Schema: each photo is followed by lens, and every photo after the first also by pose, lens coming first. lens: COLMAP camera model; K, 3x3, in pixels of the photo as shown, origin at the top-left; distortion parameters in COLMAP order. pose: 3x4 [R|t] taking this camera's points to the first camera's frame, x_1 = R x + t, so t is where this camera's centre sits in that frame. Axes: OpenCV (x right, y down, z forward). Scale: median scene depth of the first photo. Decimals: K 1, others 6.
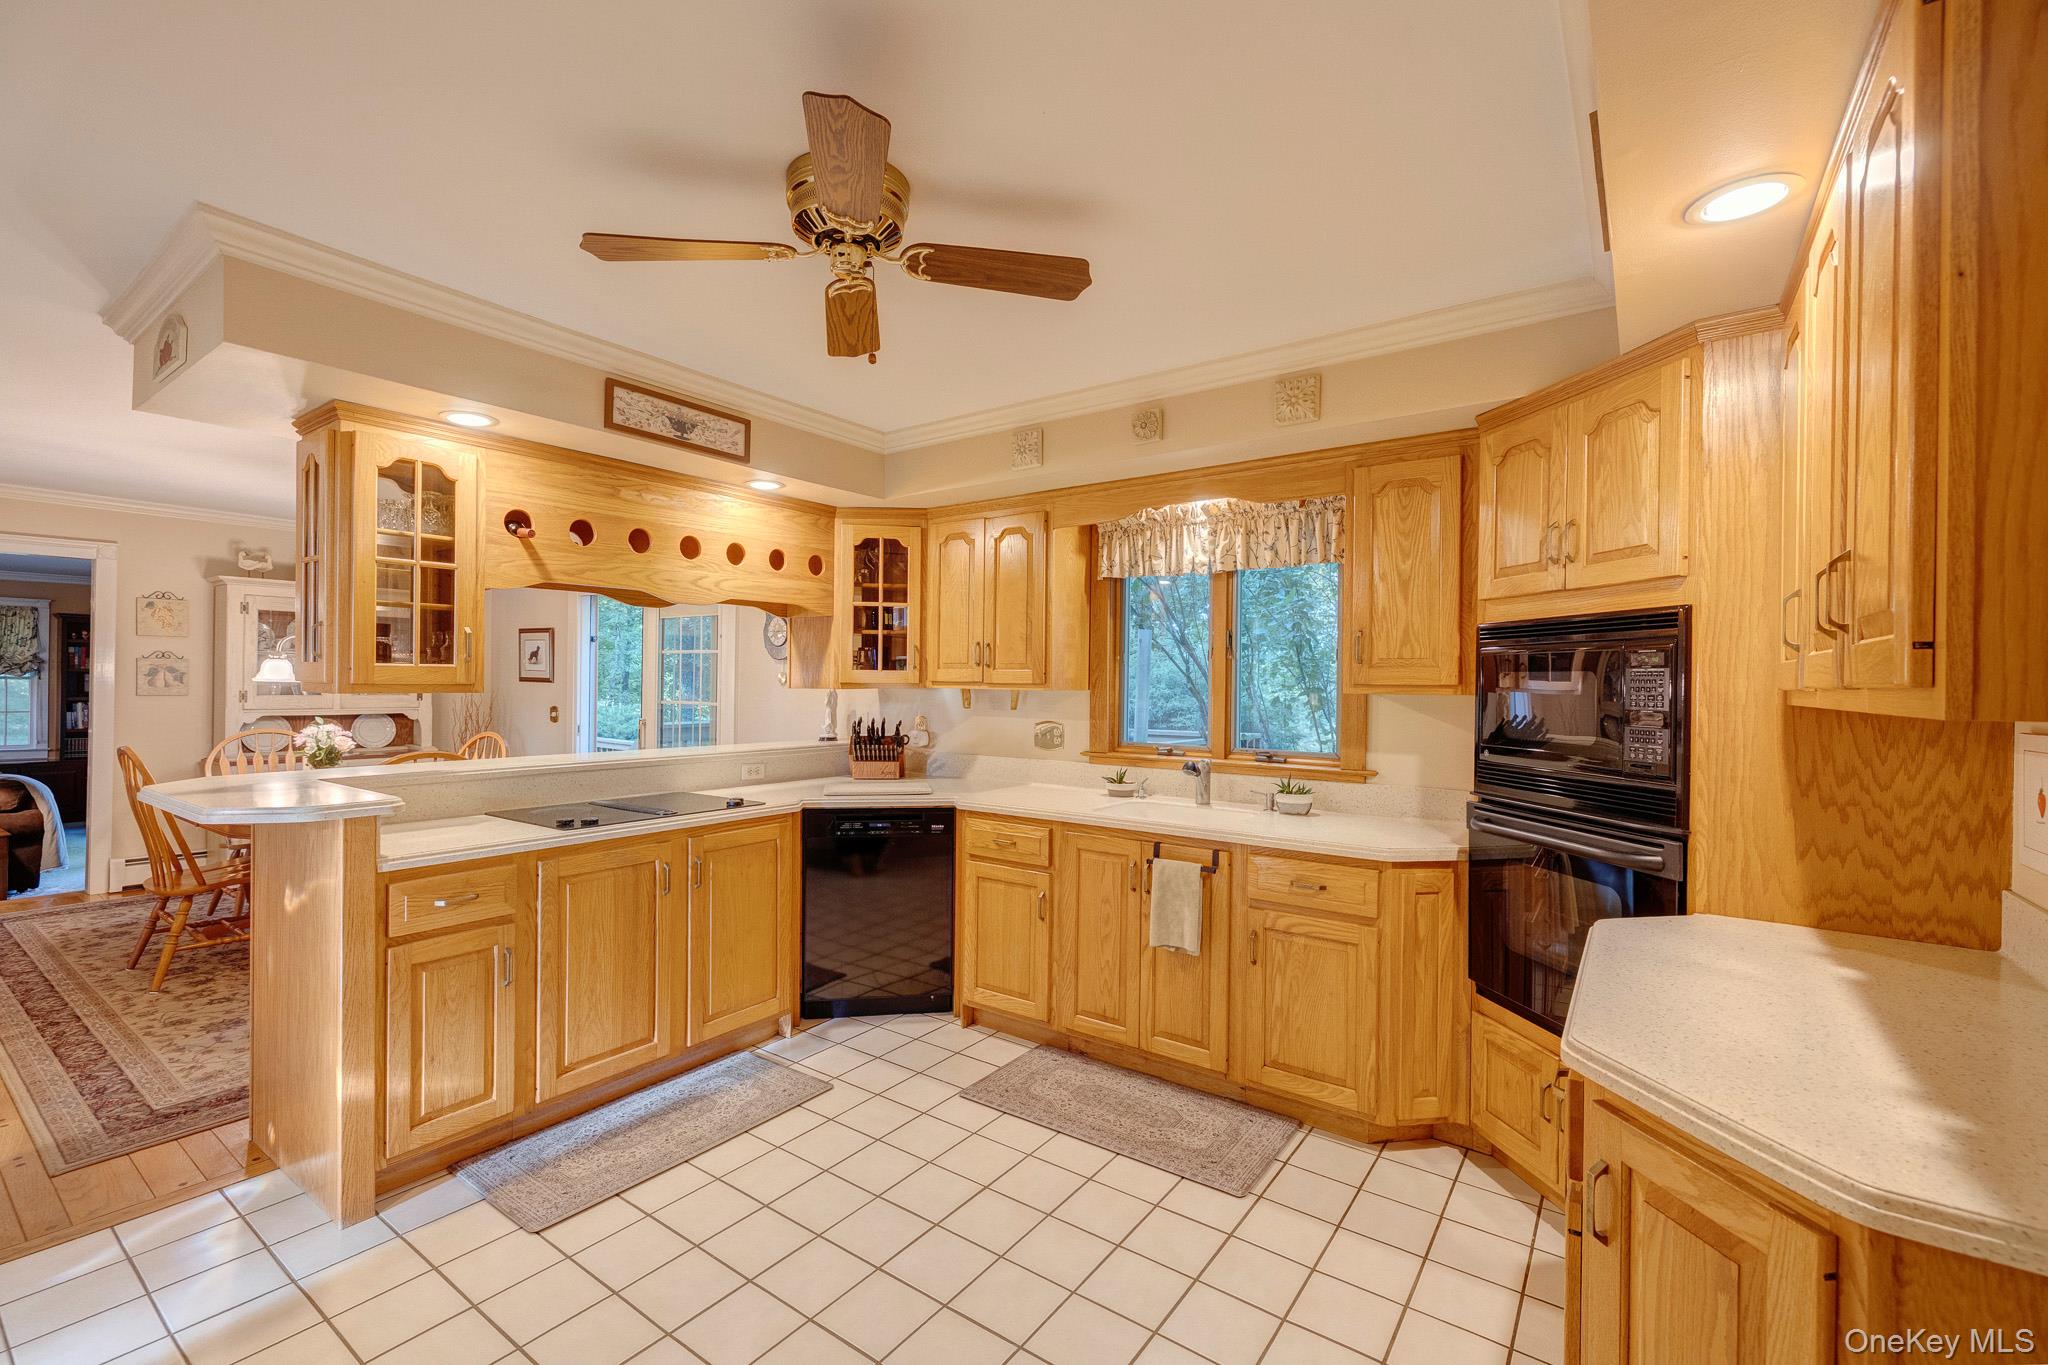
lens RADIAL K [[863.2, 0, 1027.7], [0, 863.2, 687.6], [0, 0, 1]] dist [-0.002687, -0.000573]
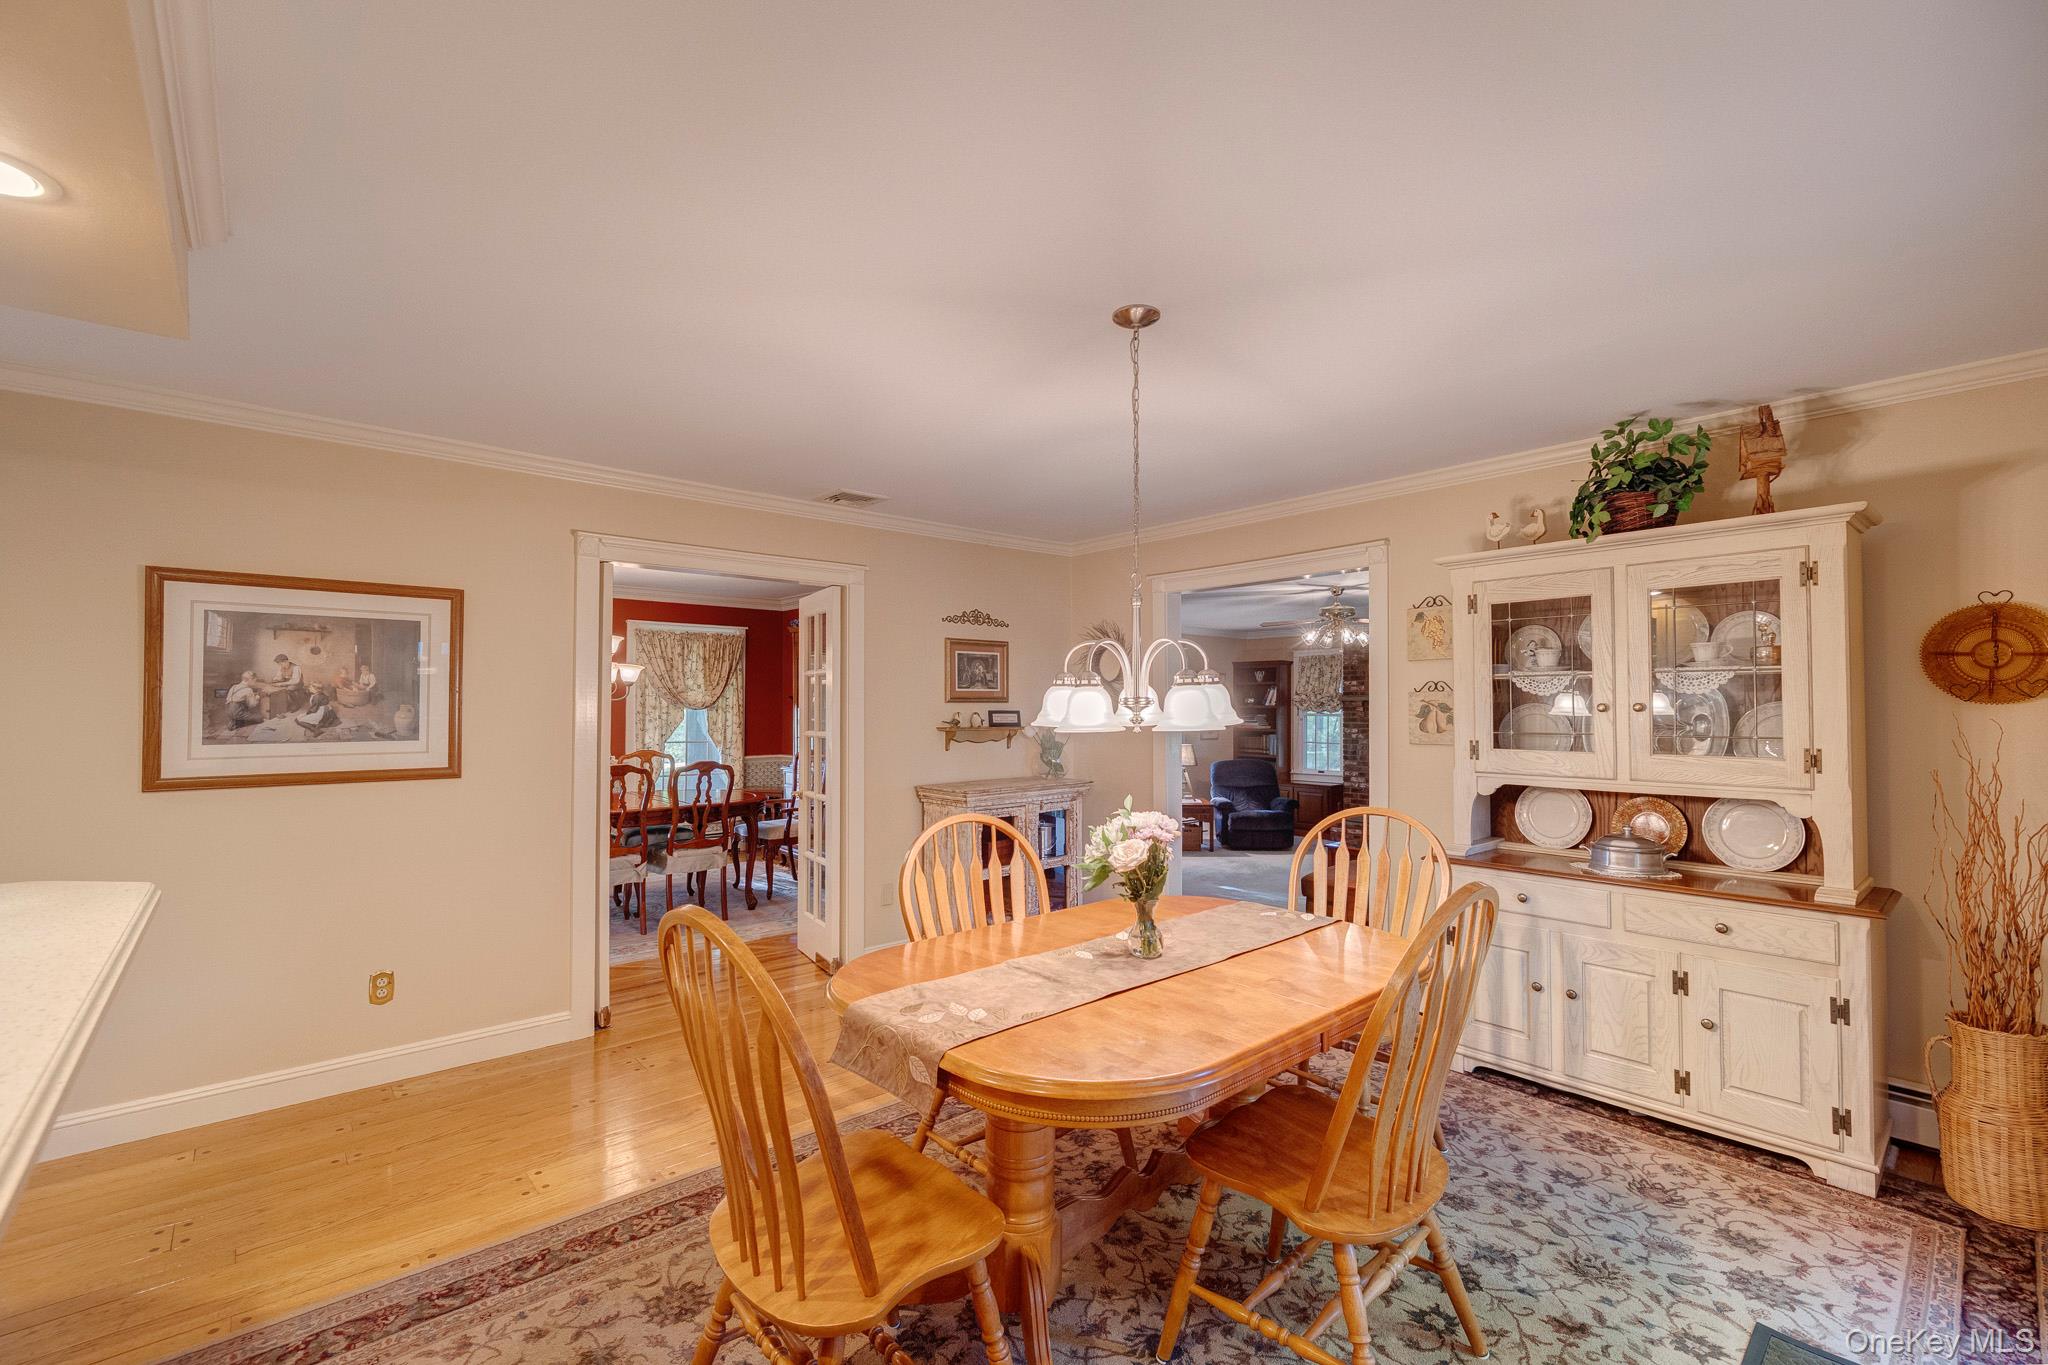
lens RADIAL K [[863.2, 0, 1027.7], [0, 863.2, 687.6], [0, 0, 1]] dist [-0.002687, -0.000573]
pose [[-0.244626, -0.037190, -0.968904, -0.495853], [-0.008291, 0.999308, -0.036264, -0.018003], [0.969582, -0.000838, -0.244765, 1.710415]]
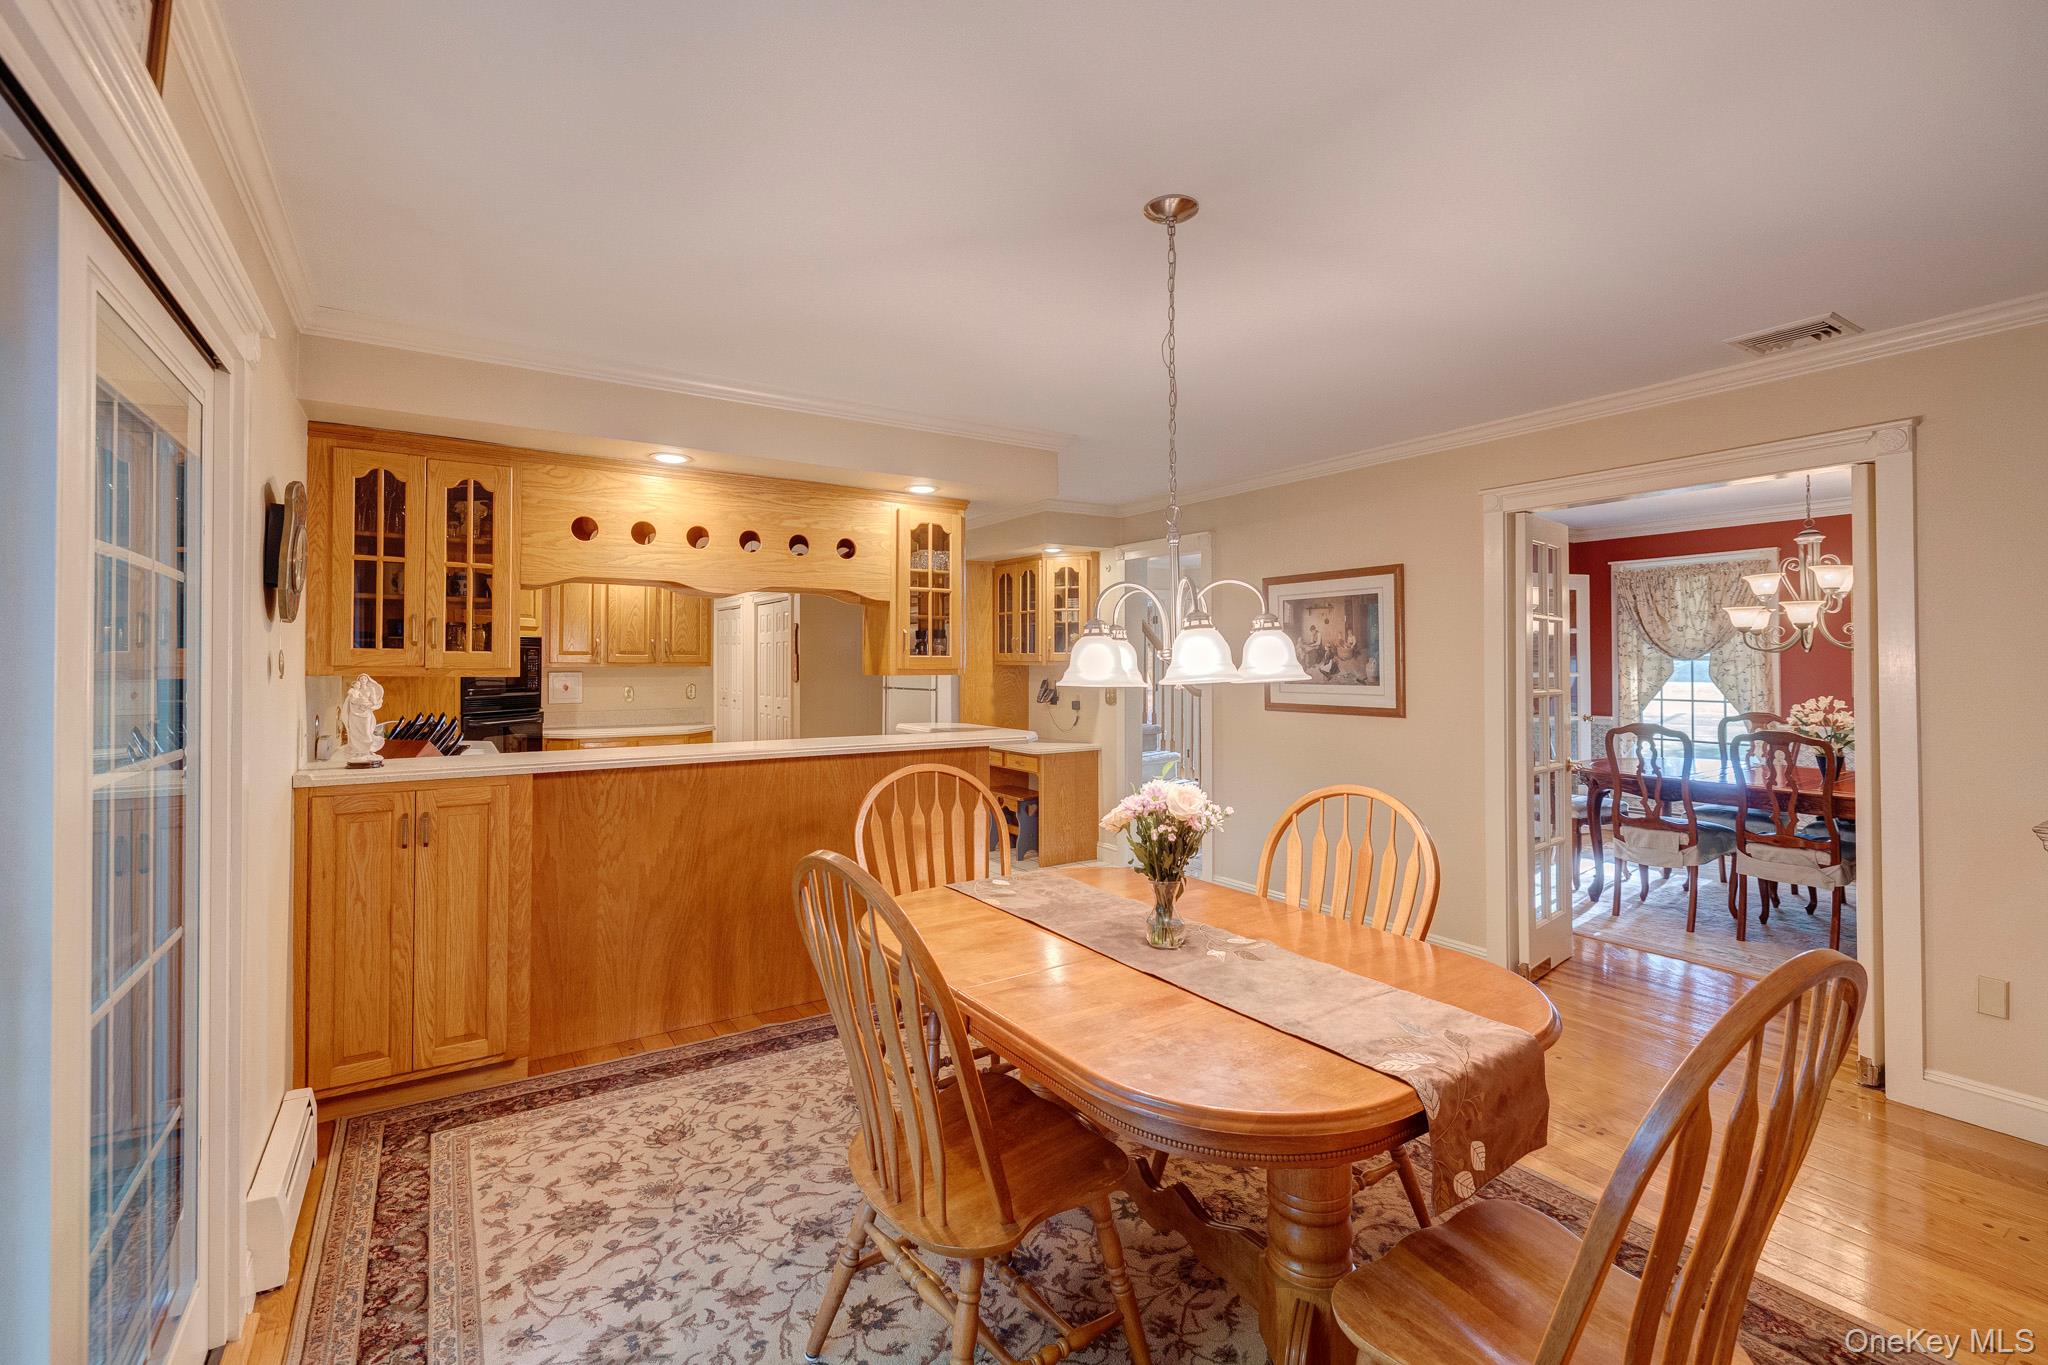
lens RADIAL K [[931.7, 0, 1012.4], [0, 931.7, 673.3], [0, 0, 1]] dist [-0.016325, 0.000075]
pose [[-0.917818, -0.015857, 0.396685, -1.555285], [-0.007608, 0.999721, 0.022360, -0.036397], [-0.396929, 0.017504, -0.917682, 2.412867]]
